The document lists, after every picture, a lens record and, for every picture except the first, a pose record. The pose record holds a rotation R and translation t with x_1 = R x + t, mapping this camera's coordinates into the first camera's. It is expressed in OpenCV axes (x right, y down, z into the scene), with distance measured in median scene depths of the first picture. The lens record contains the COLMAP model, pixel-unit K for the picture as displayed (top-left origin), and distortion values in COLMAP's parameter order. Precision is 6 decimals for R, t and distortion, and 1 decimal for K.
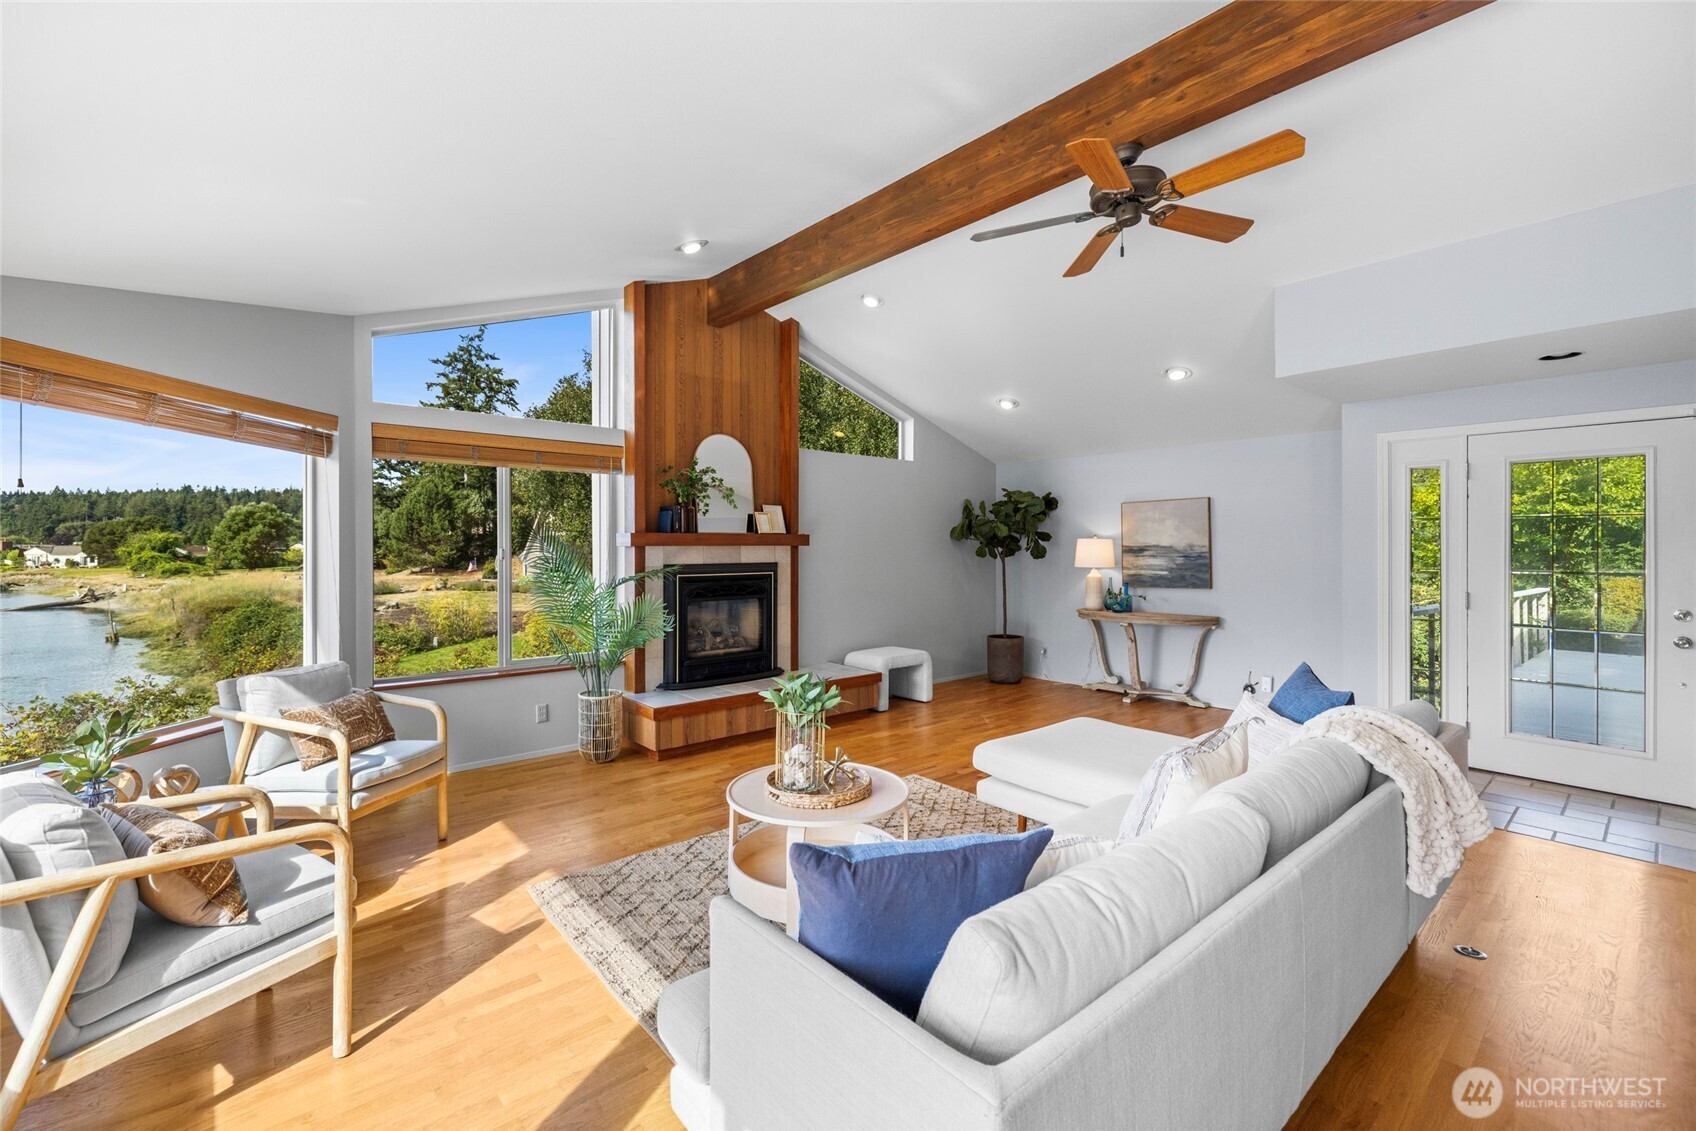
lens RADIAL K [[712.6, 0, 843.6], [0, 712.6, 550.4], [0, 0, 1]] dist [-0.001801, -0.000147]
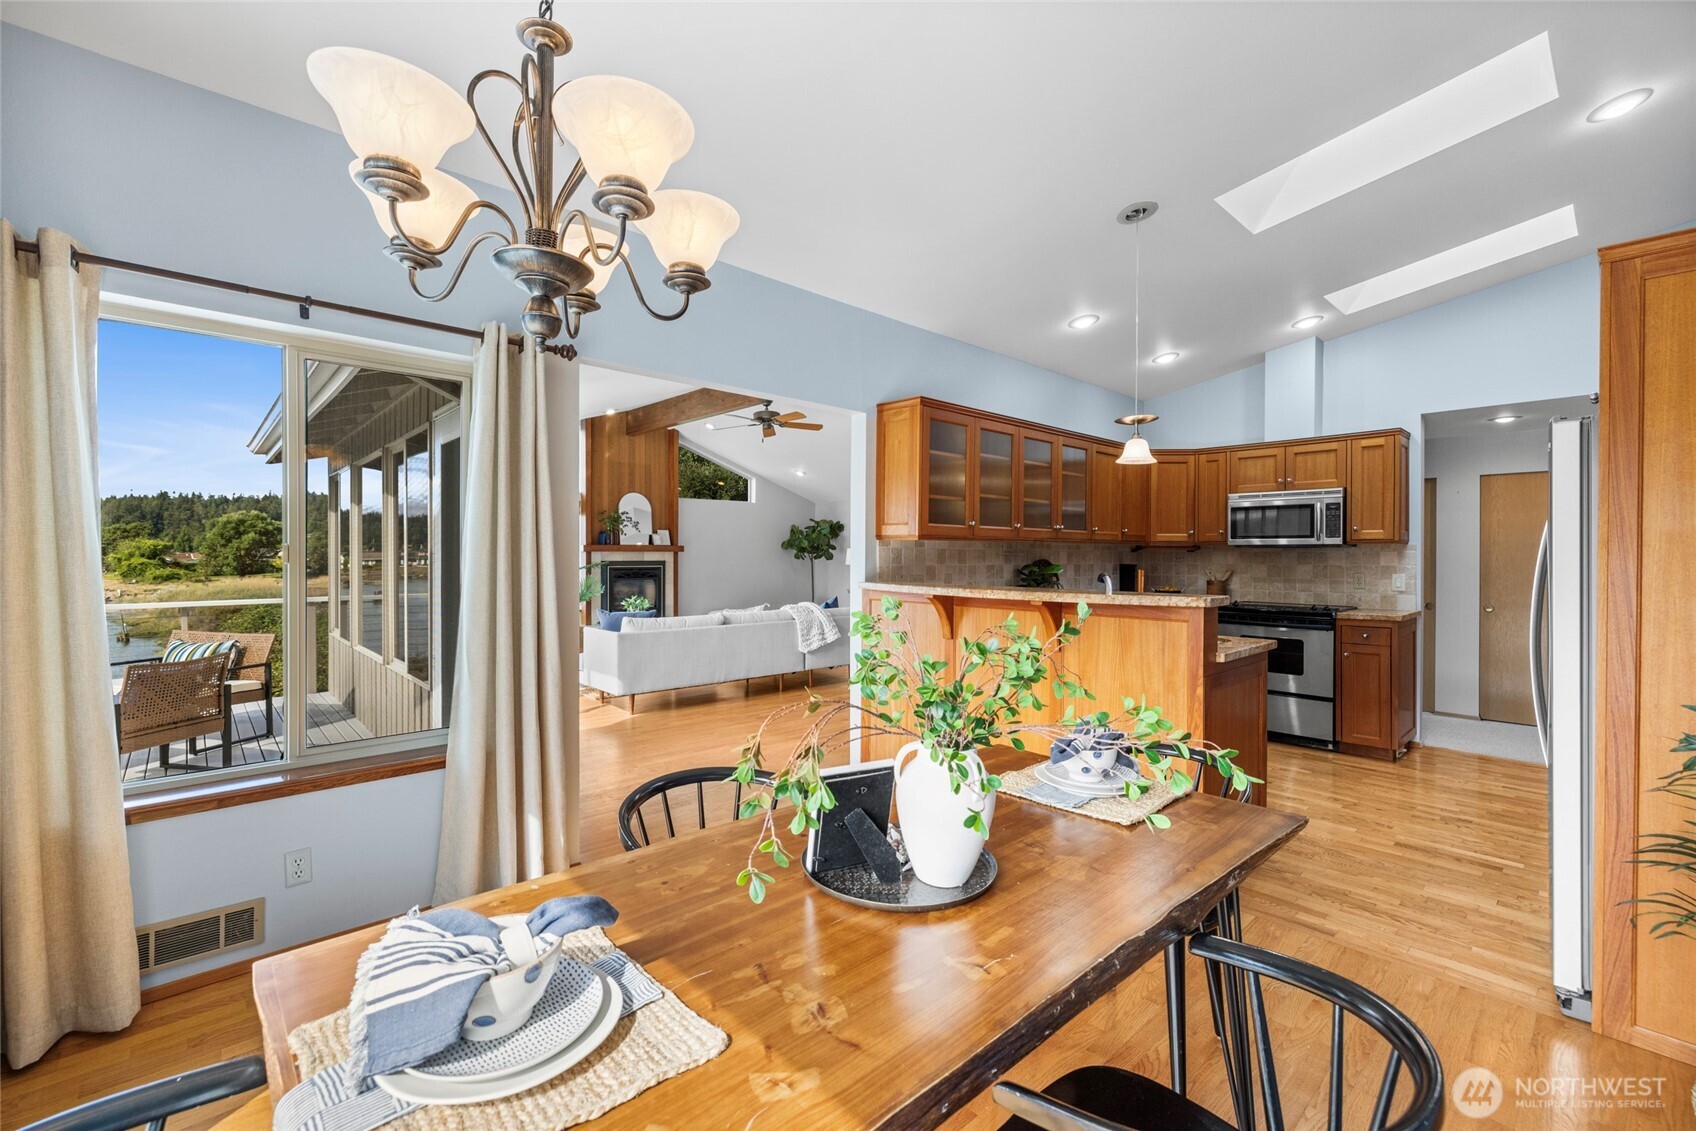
lens RADIAL K [[707.5, 0, 848.6], [0, 707.5, 558.7], [0, 0, 1]] dist [-0.000283, 0.000021]
pose [[0.999641, 0.002505, 0.026689, 0.321623], [-0.002486, 0.999997, -0.000744, 0.011298], [-0.026691, 0.000678, 0.999644, -0.823383]]
